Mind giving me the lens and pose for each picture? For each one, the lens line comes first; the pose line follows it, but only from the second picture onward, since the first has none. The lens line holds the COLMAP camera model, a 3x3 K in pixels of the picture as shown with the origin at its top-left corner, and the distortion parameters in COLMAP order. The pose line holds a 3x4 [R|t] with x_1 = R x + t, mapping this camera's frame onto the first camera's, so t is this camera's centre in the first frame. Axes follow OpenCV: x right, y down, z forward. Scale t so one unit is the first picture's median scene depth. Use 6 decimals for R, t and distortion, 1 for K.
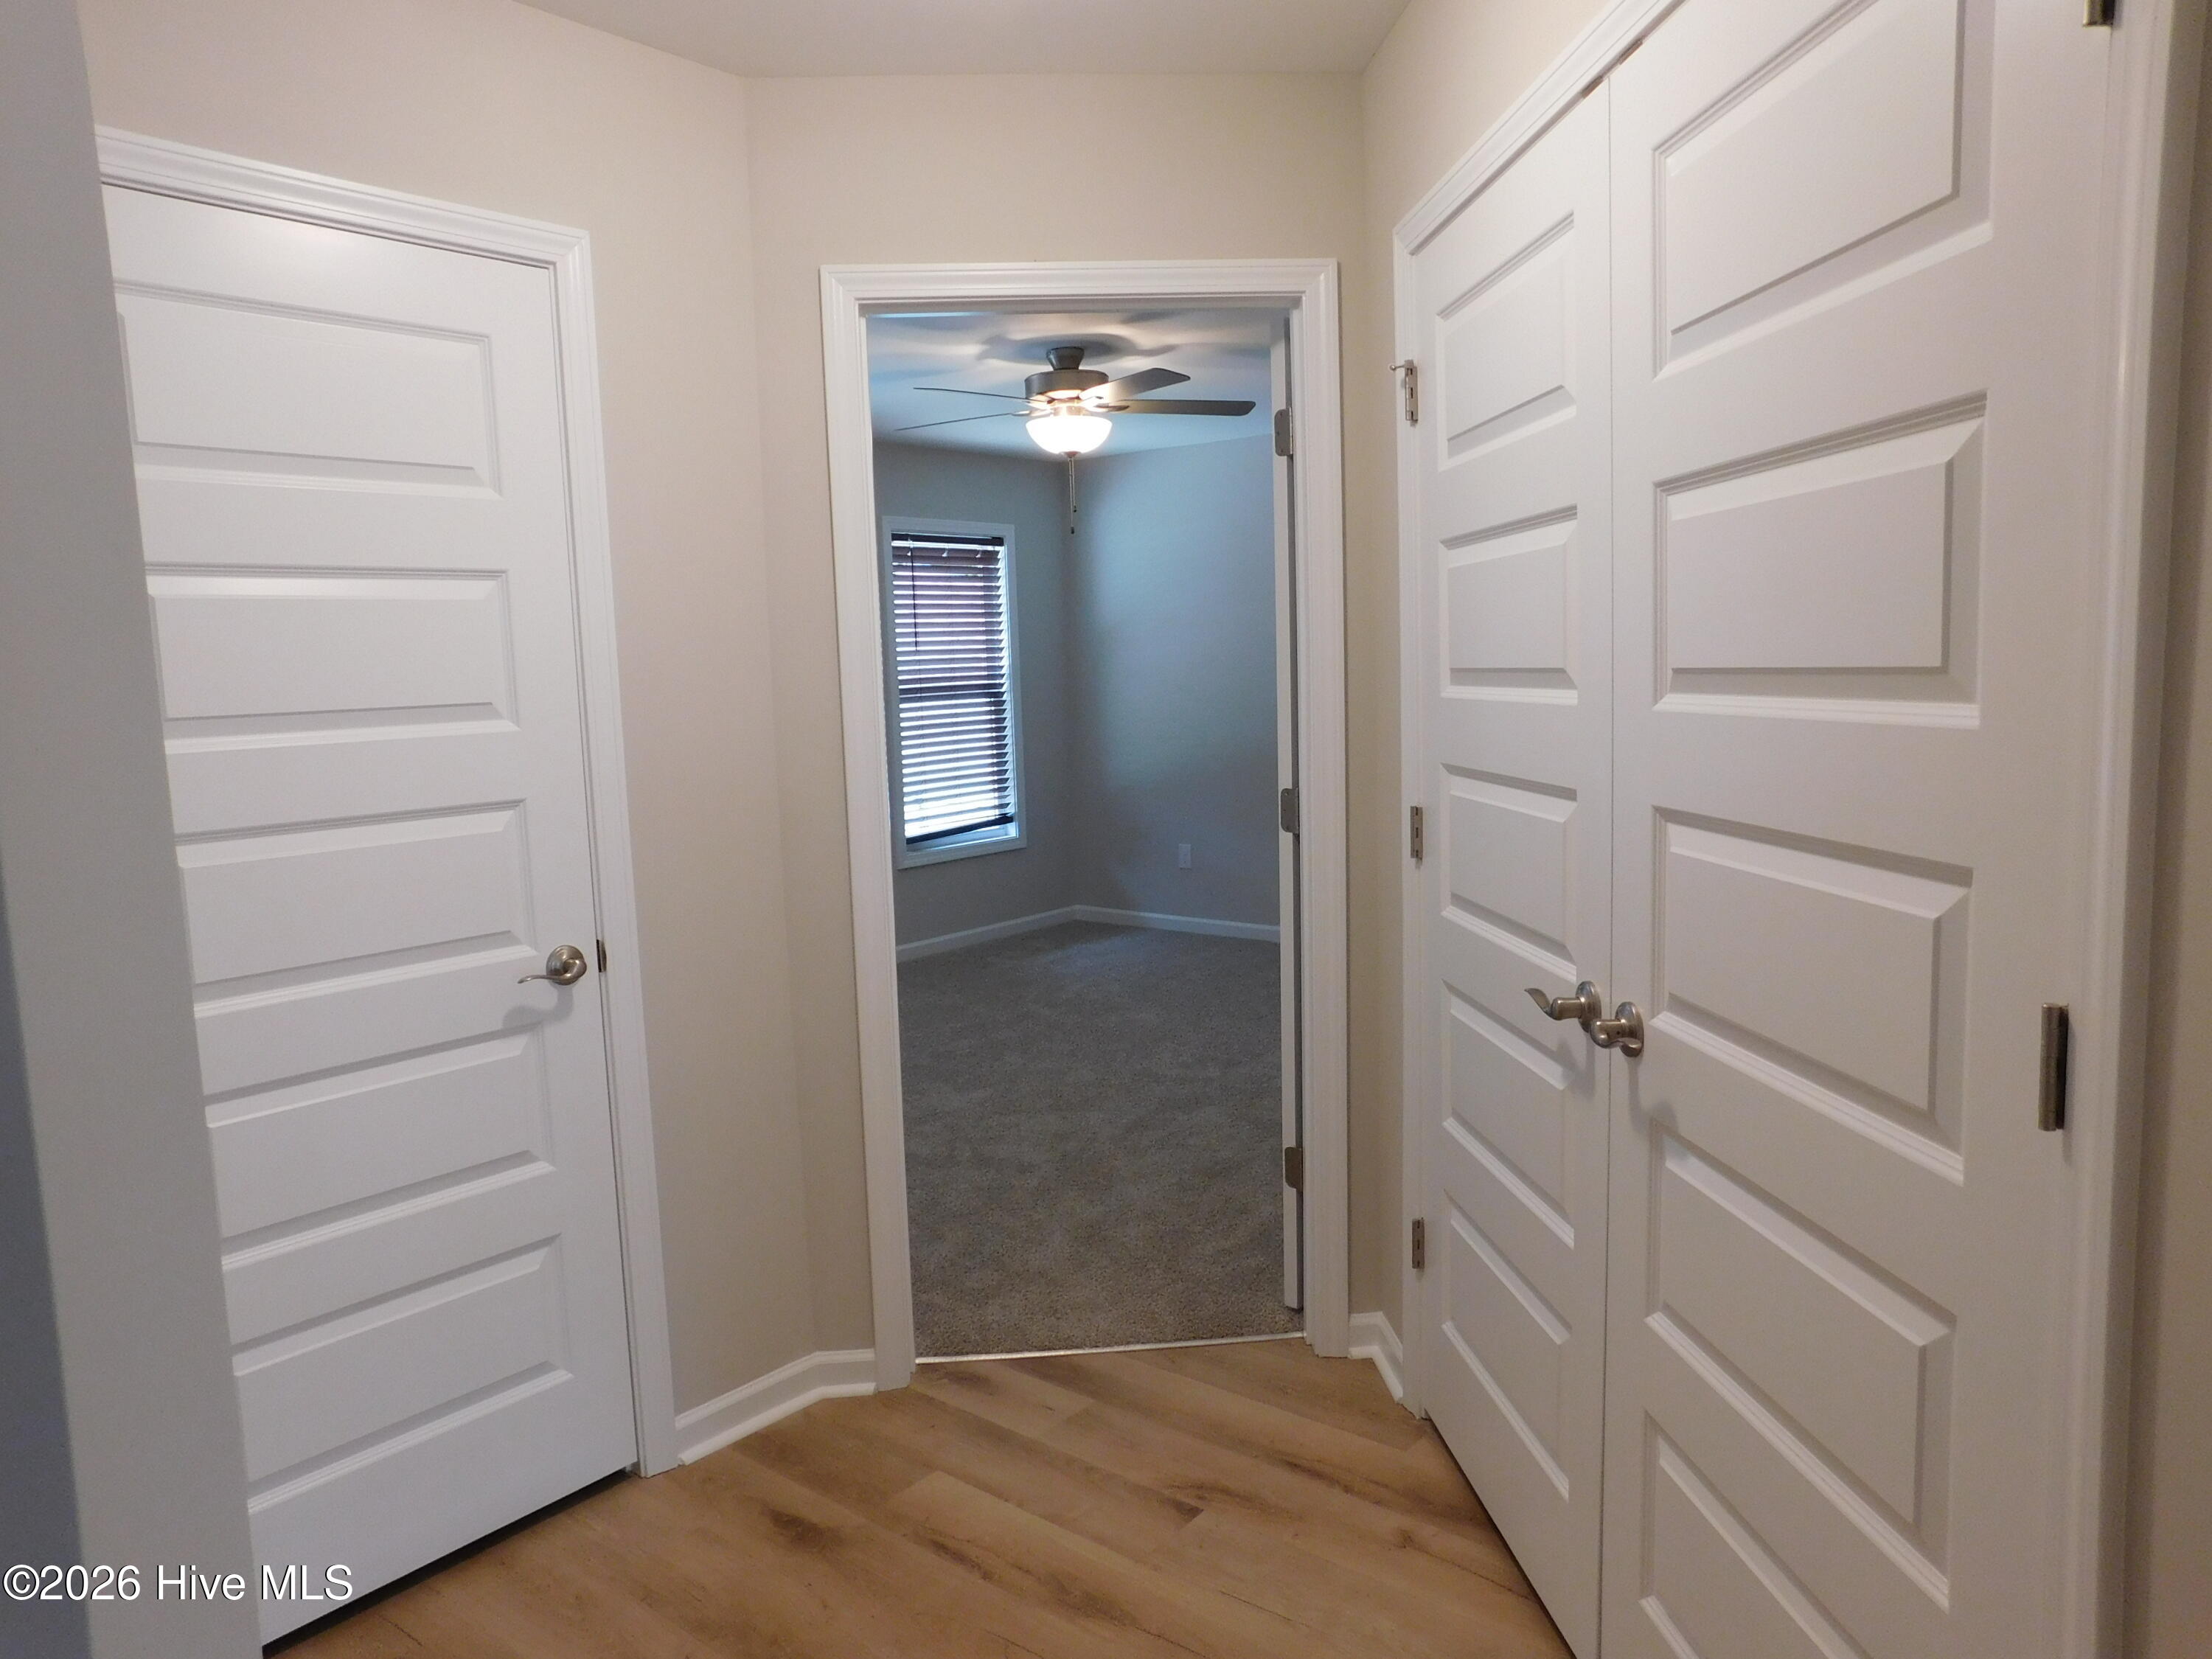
lens RADIAL K [[1466.4, 0, 1101.0], [0, 1466.4, 826.2], [0, 0, 1]] dist [-0.067364, 0.059311]
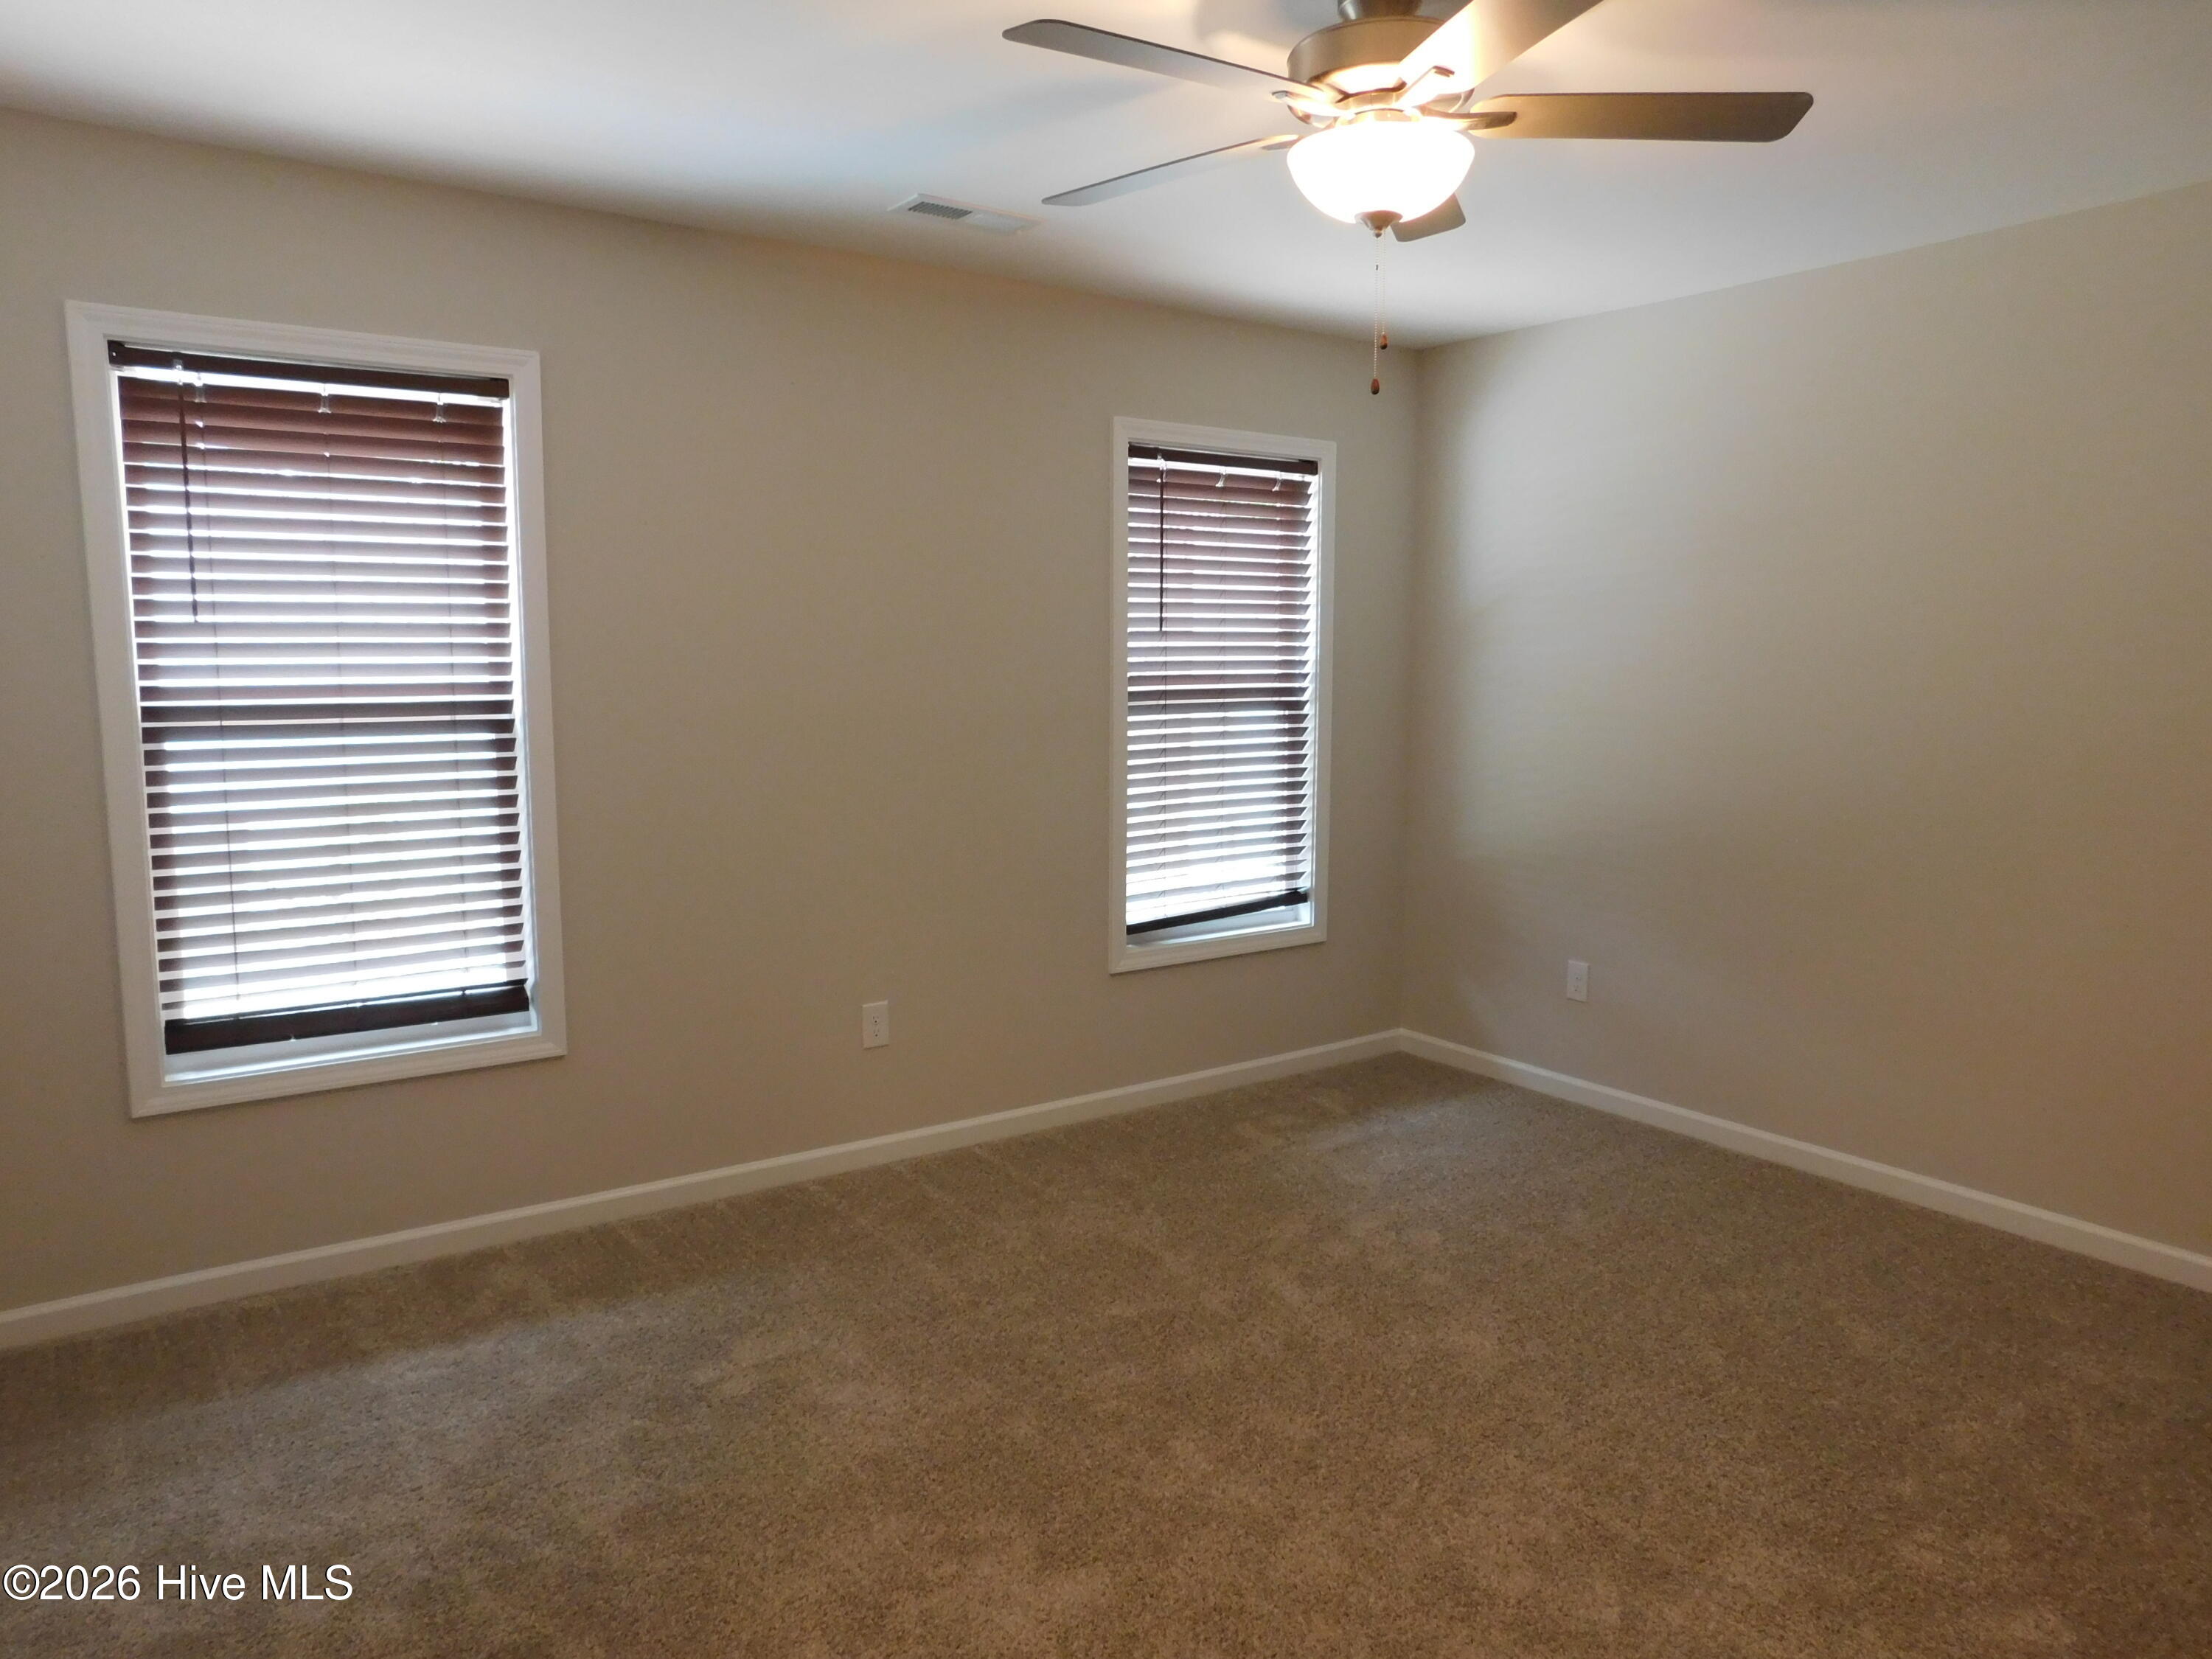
lens RADIAL K [[1466.4, 0, 1101.0], [0, 1466.4, 826.2], [0, 0, 1]] dist [-0.067364, 0.059311]
pose [[0.963827, 0.069411, -0.257331, 0.017058], [-0.065992, 0.997580, 0.021911, -0.045350], [0.258229, -0.004137, 0.966075, 0.356078]]
